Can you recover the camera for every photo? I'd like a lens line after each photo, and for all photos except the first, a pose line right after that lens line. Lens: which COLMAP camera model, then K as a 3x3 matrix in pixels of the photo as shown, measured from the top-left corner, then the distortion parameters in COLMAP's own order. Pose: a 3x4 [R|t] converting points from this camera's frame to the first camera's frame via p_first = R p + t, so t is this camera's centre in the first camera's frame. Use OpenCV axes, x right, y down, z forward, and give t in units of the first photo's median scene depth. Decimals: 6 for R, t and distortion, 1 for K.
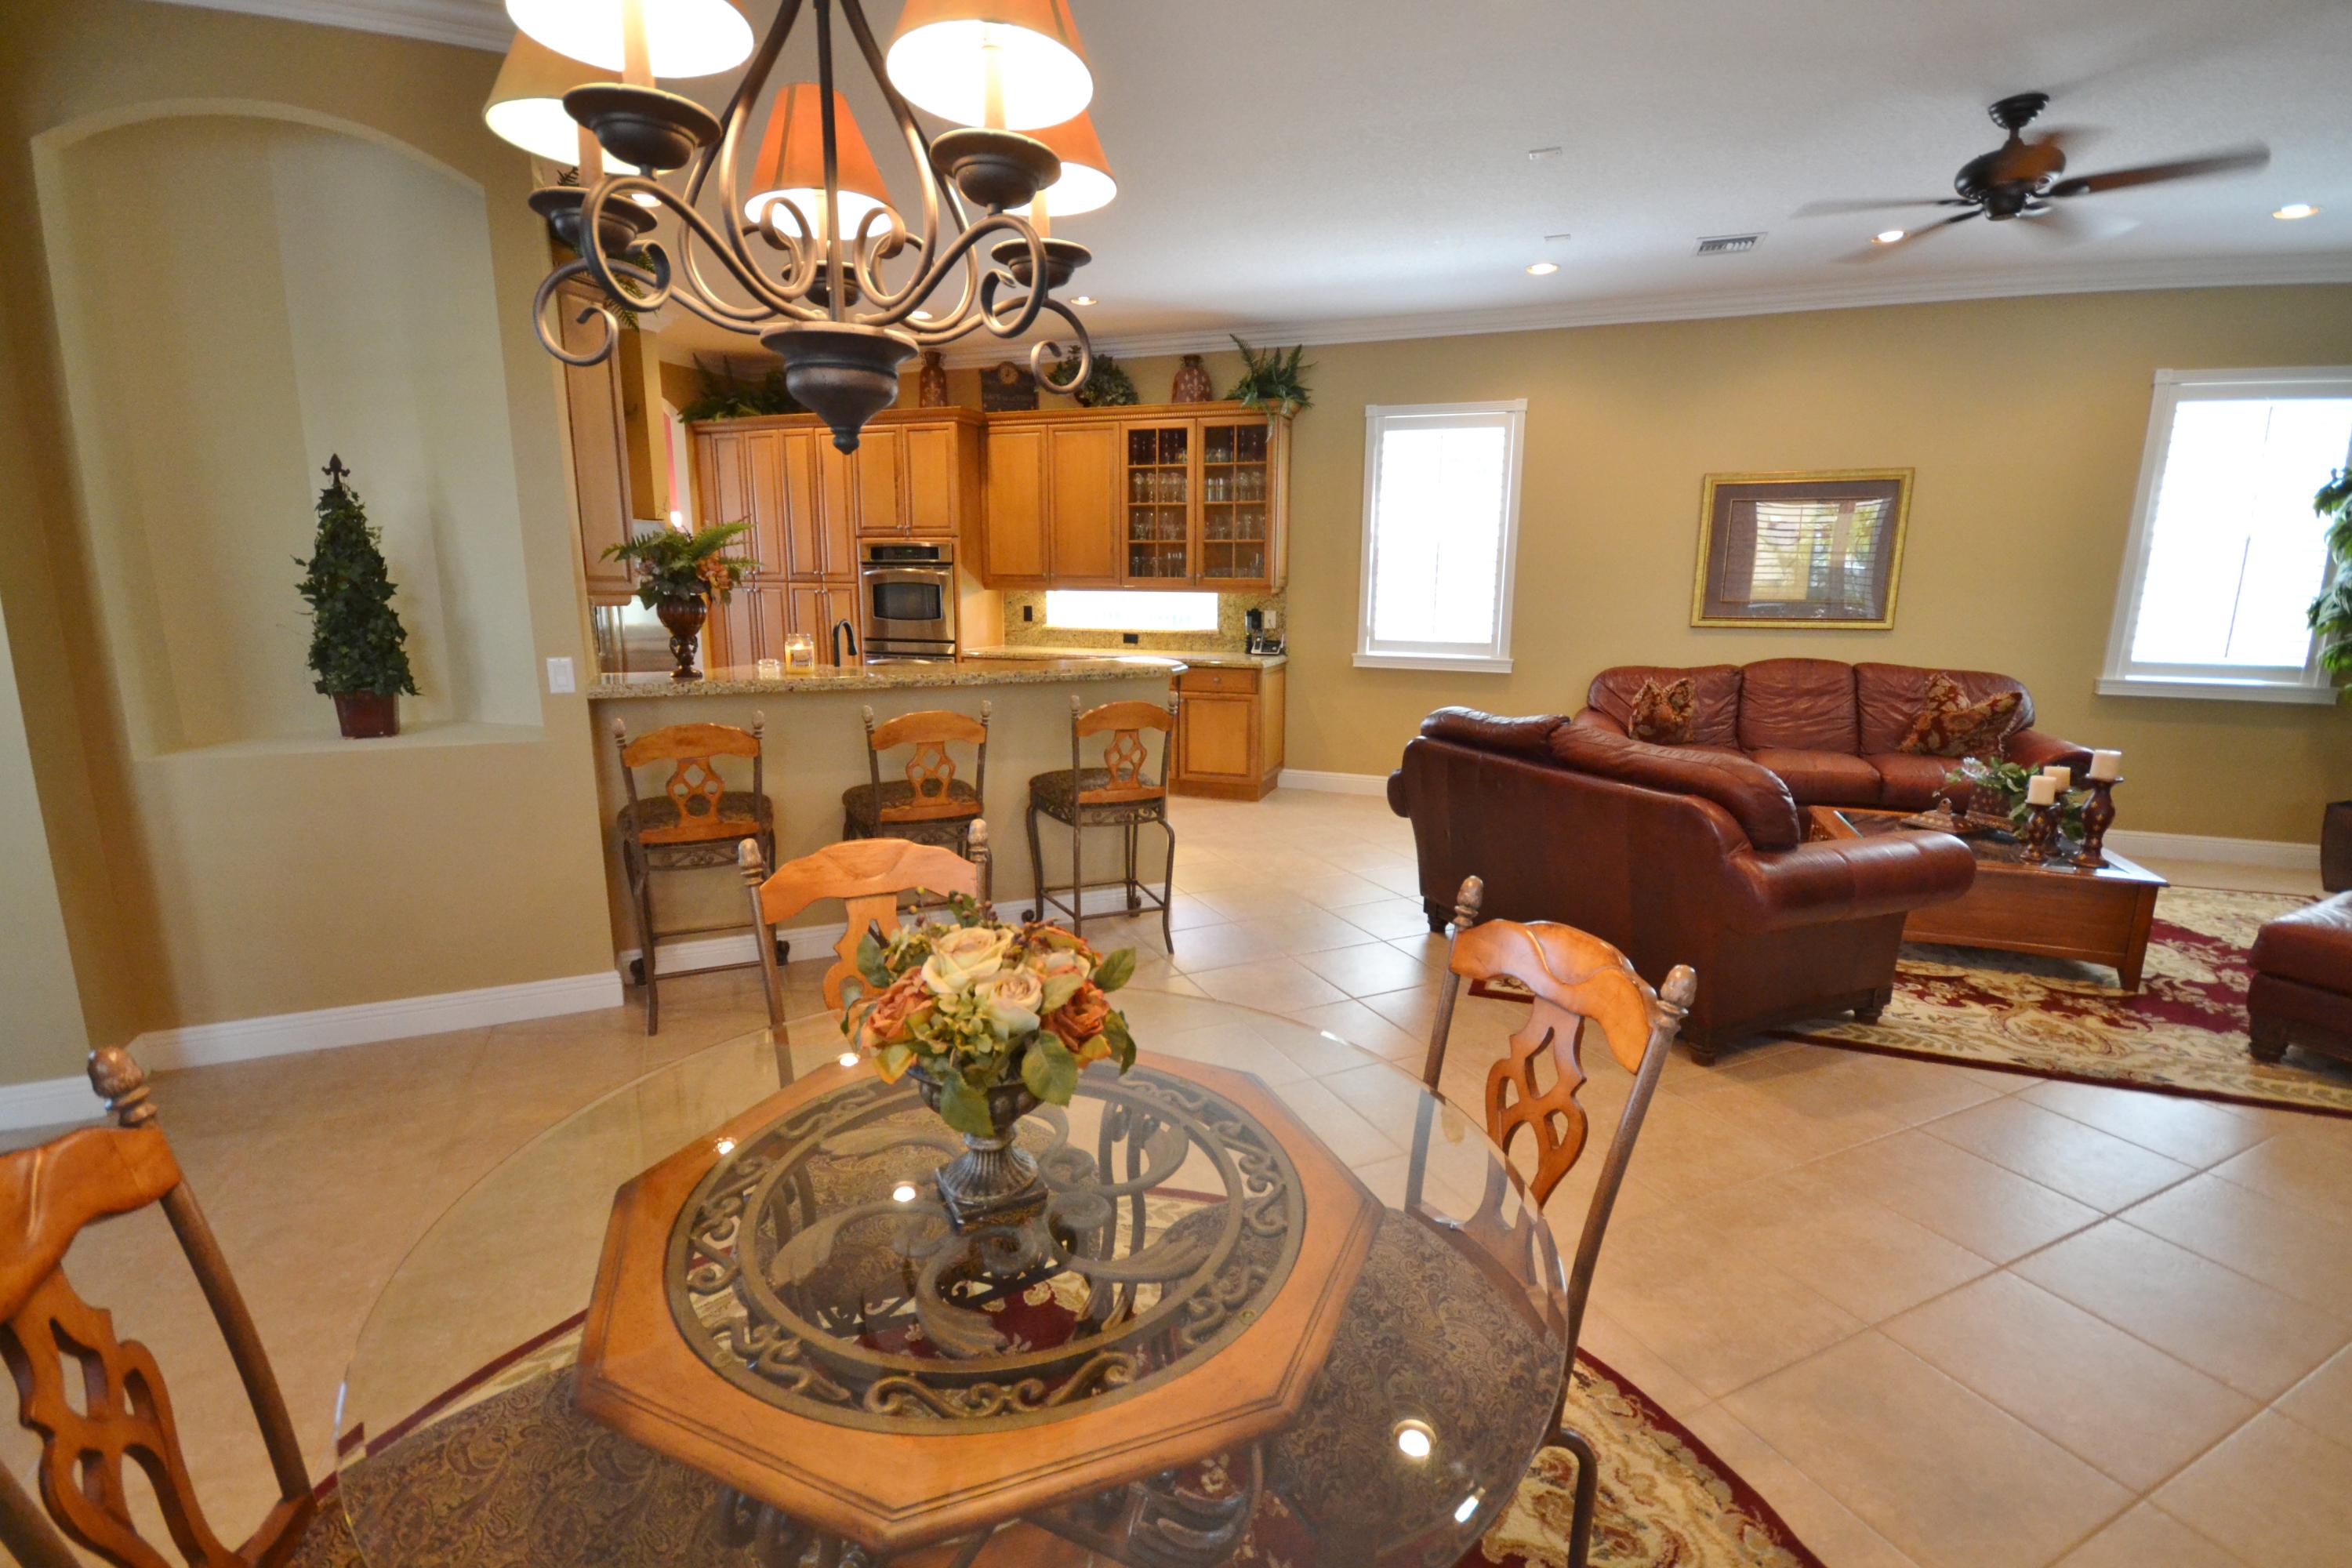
lens RADIAL K [[1052.6, 0, 1175.1], [0, 1052.6, 778.5], [0, 0, 1]] dist [-0.004831, -0.000254]
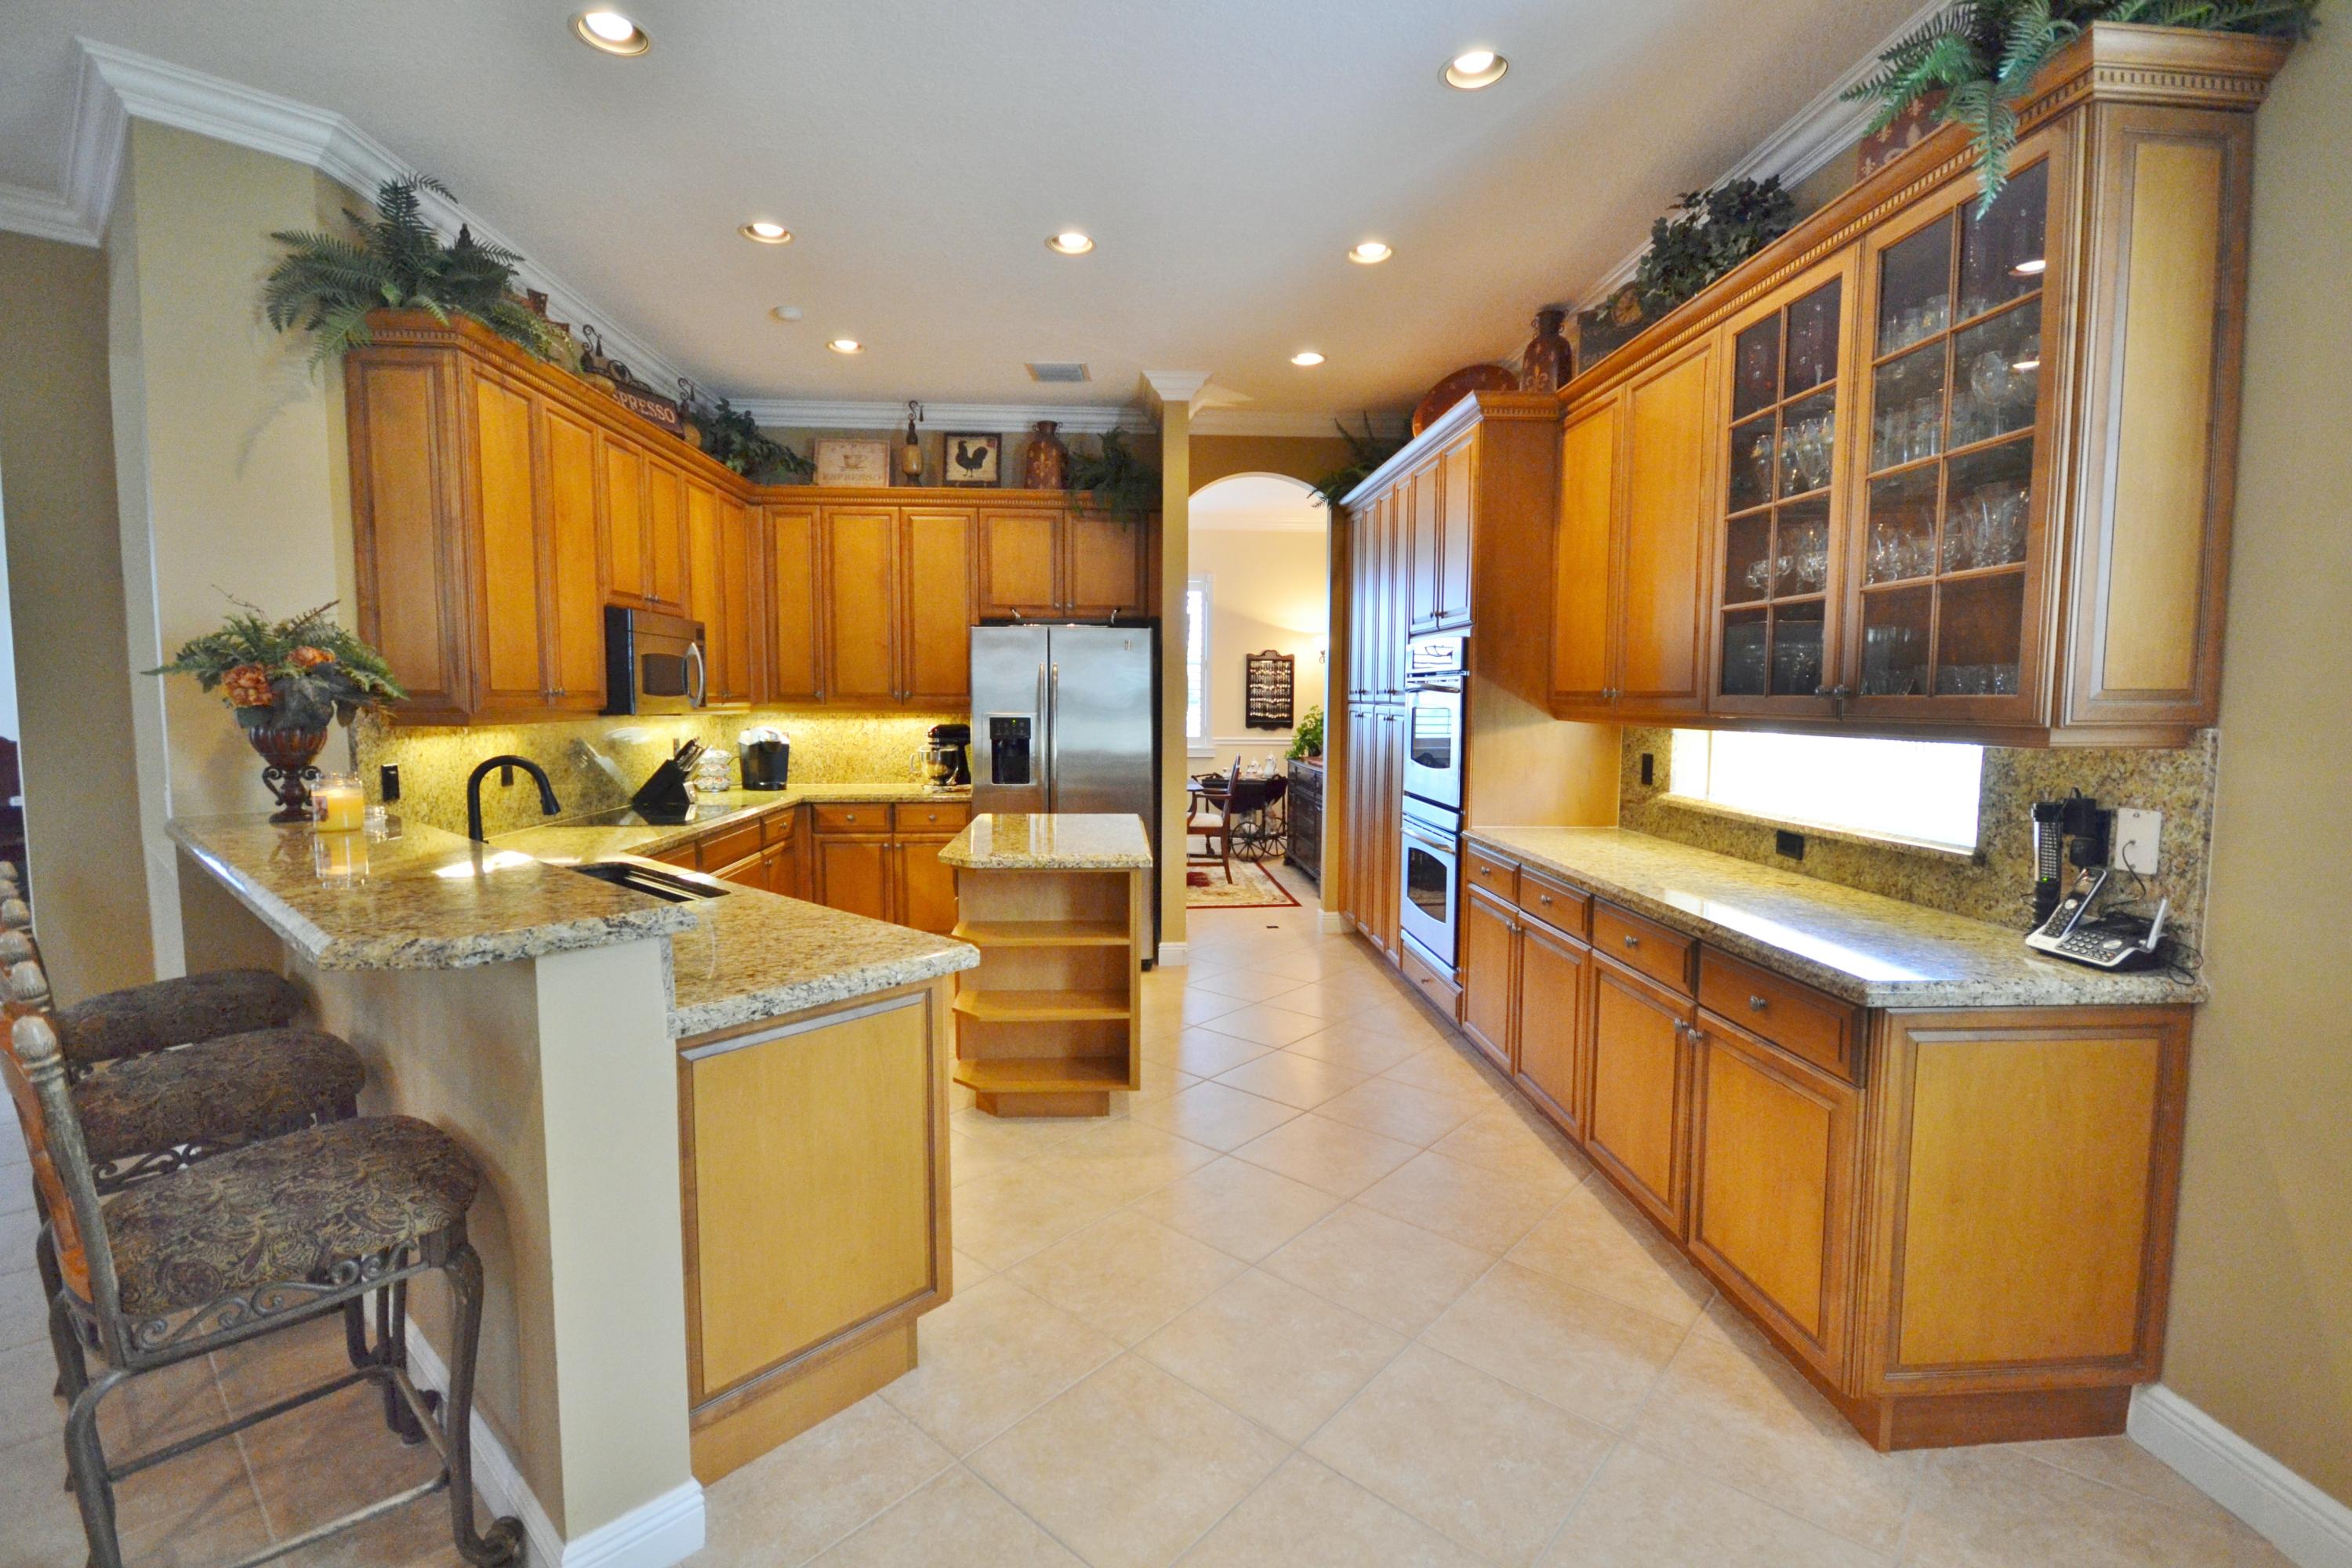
lens RADIAL K [[1048.0, 0, 1174.3], [0, 1048.0, 778.5], [0, 0, 1]] dist [0.010552, -0.013345]
pose [[0.393754, 0.067563, -0.916730, 0.254482], [-0.175040, 0.984558, -0.002622, -0.126011], [0.902396, 0.161497, 0.399500, 0.677964]]
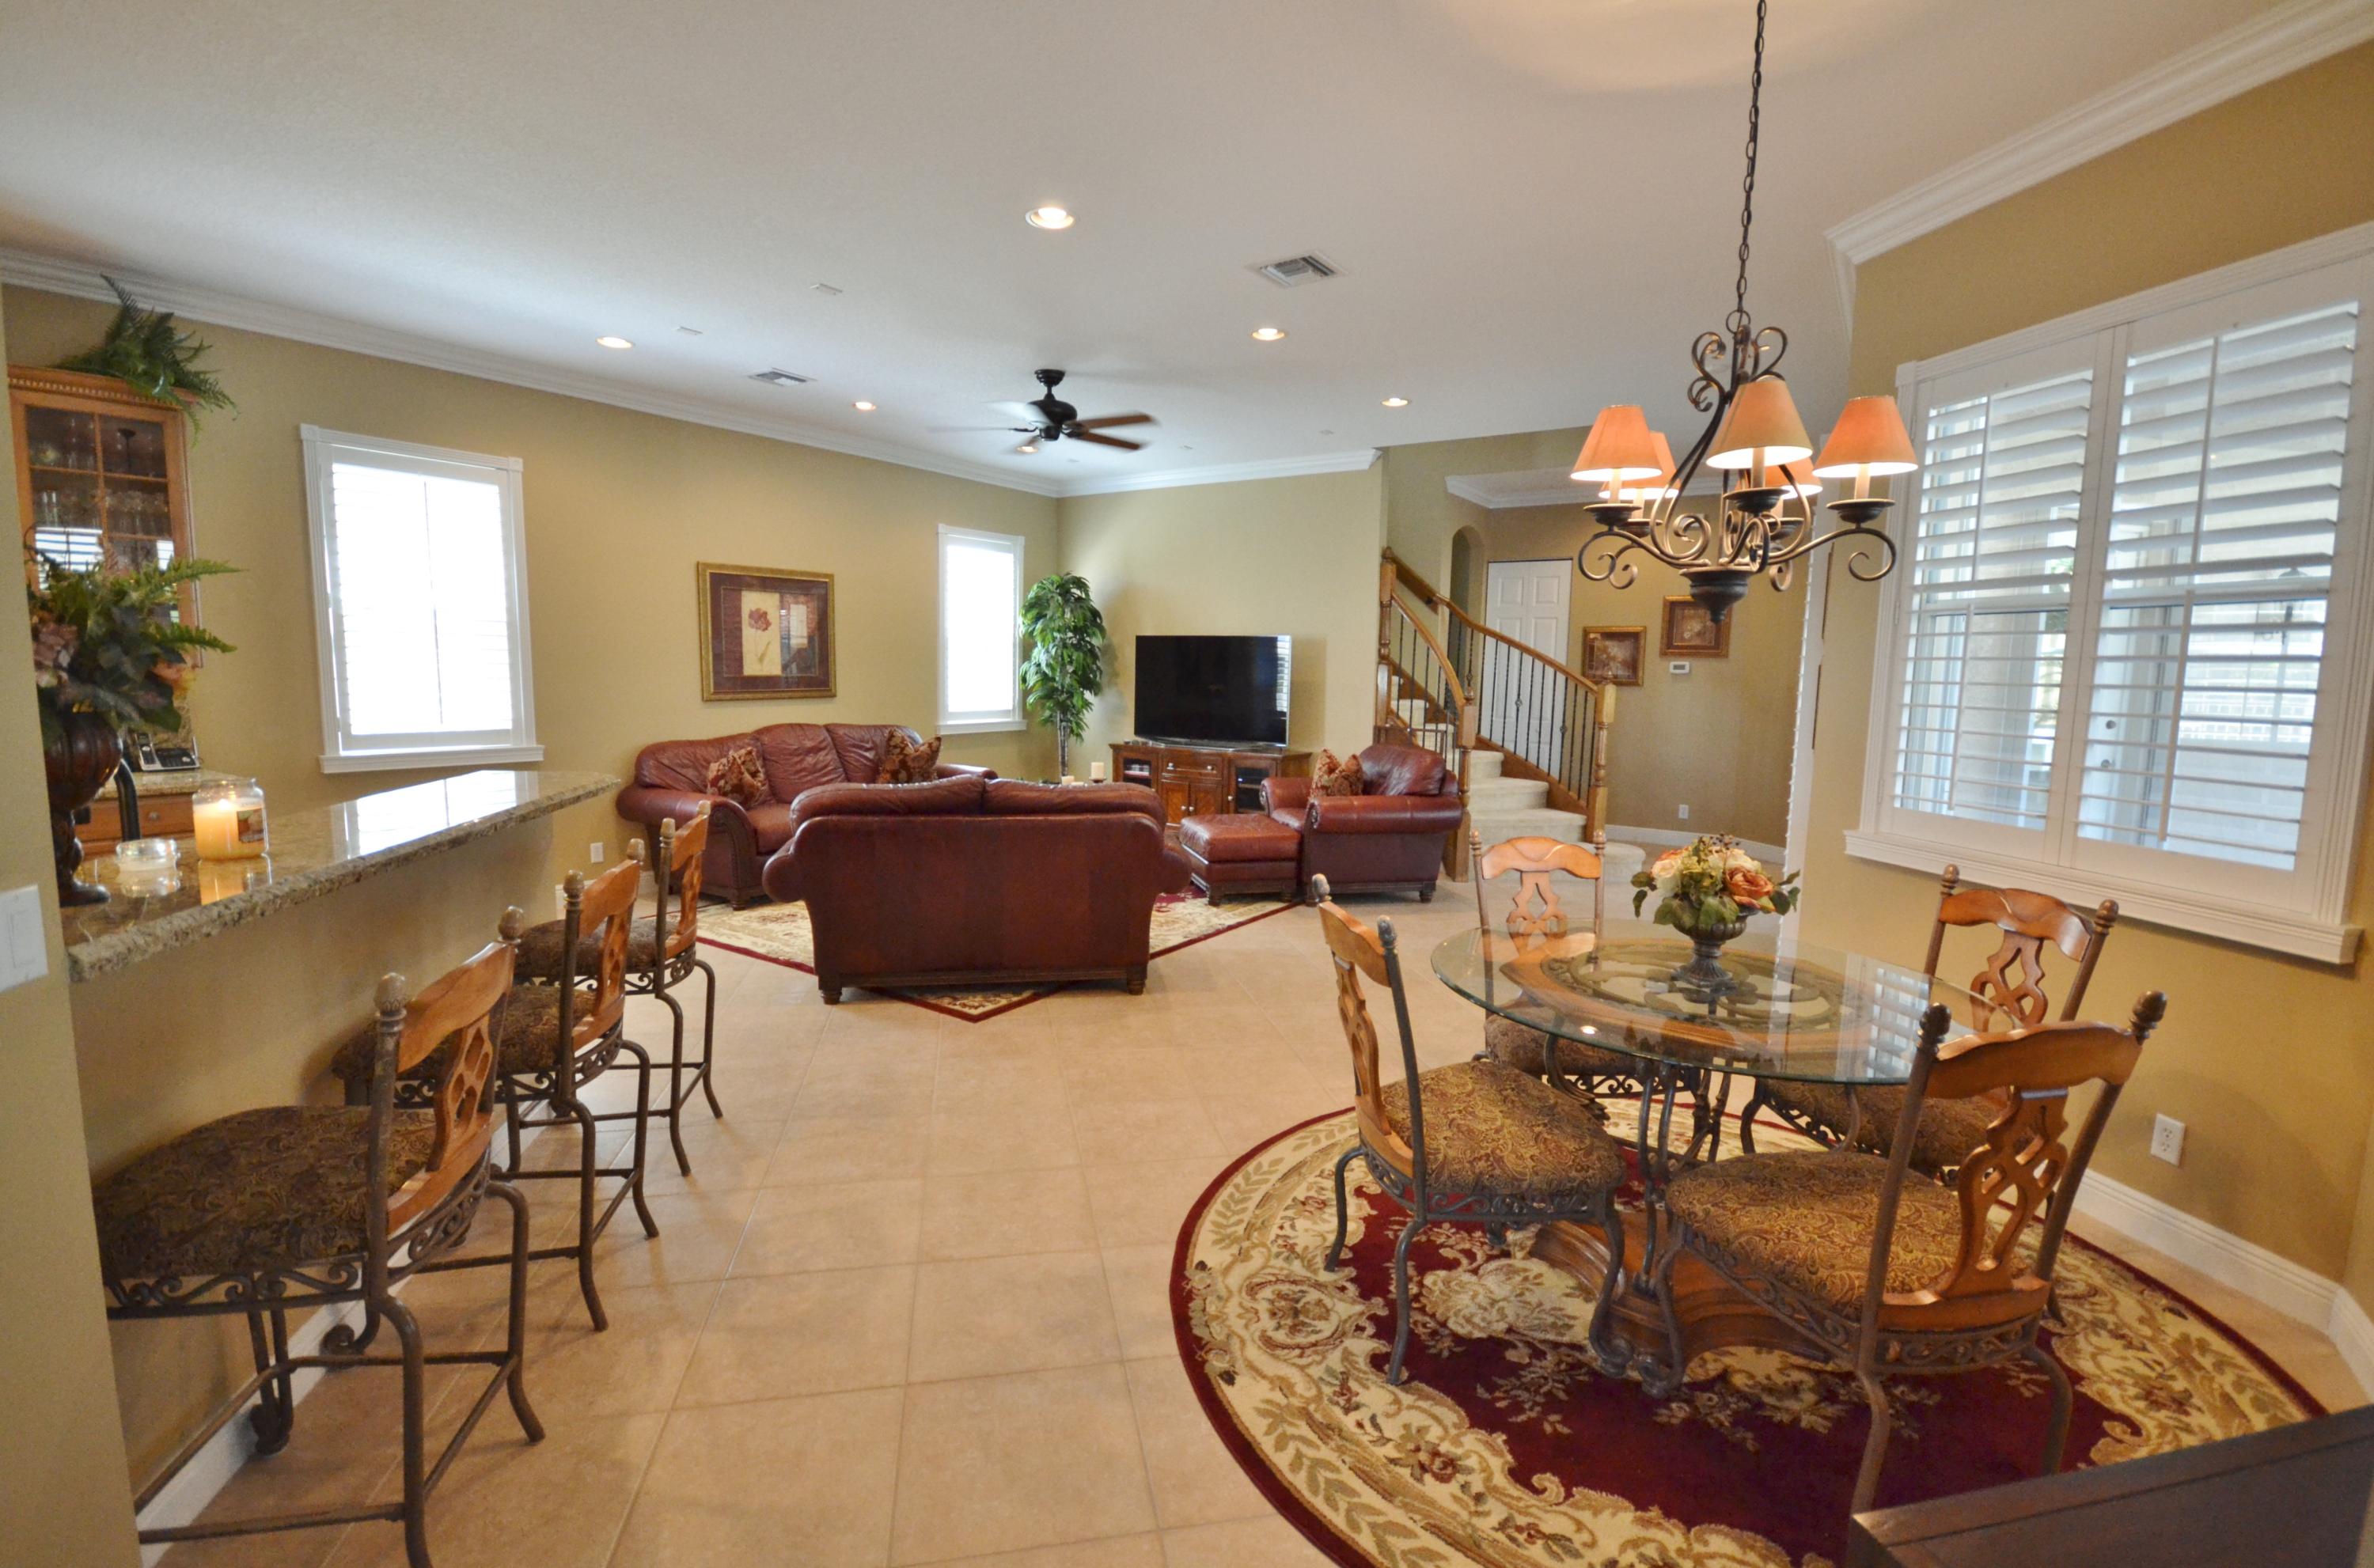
lens RADIAL K [[1062.2, 0, 1199.8], [0, 1062.2, 754.2], [0, 0, 1]] dist [0.001394, -0.000071]
pose [[0.232718, -0.085192, 0.968806, -0.408390], [0.169781, 0.984418, 0.045782, -0.049847], [-0.957610, 0.153831, 0.243556, 0.238589]]
